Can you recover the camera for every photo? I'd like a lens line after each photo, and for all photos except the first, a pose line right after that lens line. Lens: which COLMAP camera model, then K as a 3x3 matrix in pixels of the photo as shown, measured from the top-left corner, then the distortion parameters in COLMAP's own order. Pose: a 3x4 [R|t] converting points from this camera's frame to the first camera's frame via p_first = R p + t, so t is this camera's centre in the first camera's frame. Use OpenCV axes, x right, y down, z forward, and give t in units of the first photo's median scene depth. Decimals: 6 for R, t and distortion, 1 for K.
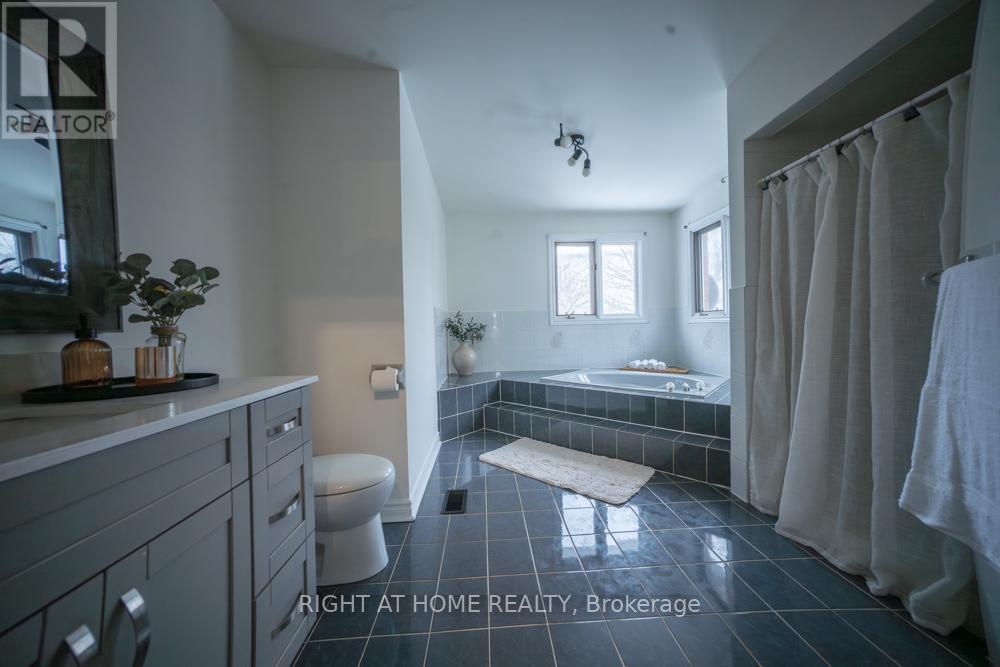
lens RADIAL K [[355.7, 0, 512.1], [0, 355.7, 332.6], [0, 0, 1]] dist [-0.041742, 0.028520]
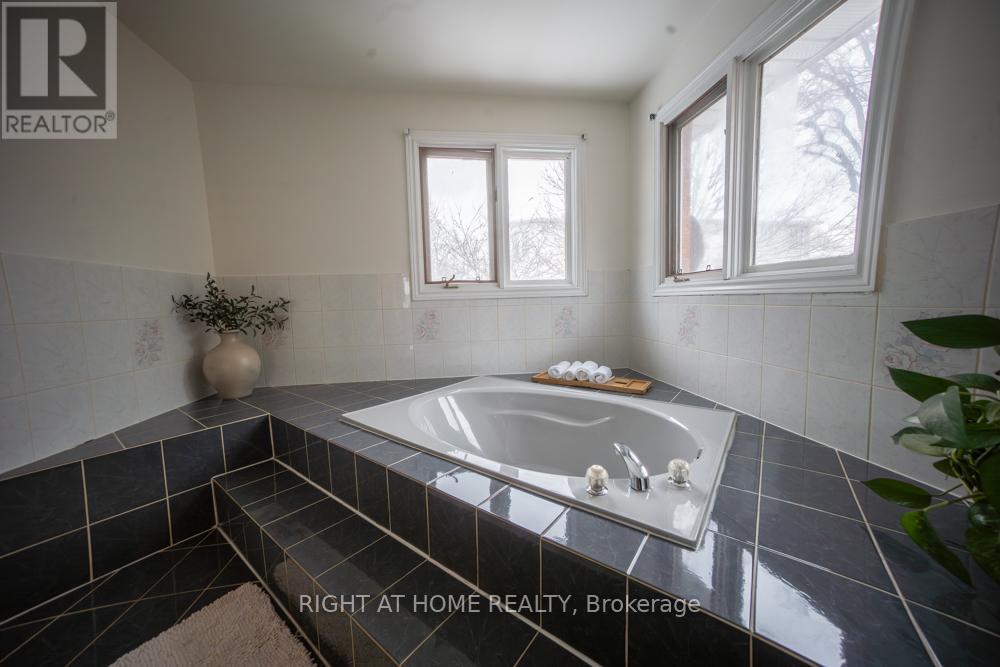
lens RADIAL K [[355.7, 0, 512.1], [0, 355.7, 332.6], [0, 0, 1]] dist [-0.041742, 0.028520]
pose [[0.996559, -0.008573, 0.082441, 0.222452], [0.002481, 0.997276, 0.073719, -0.010818], [-0.082848, -0.073261, 0.993866, 0.441851]]
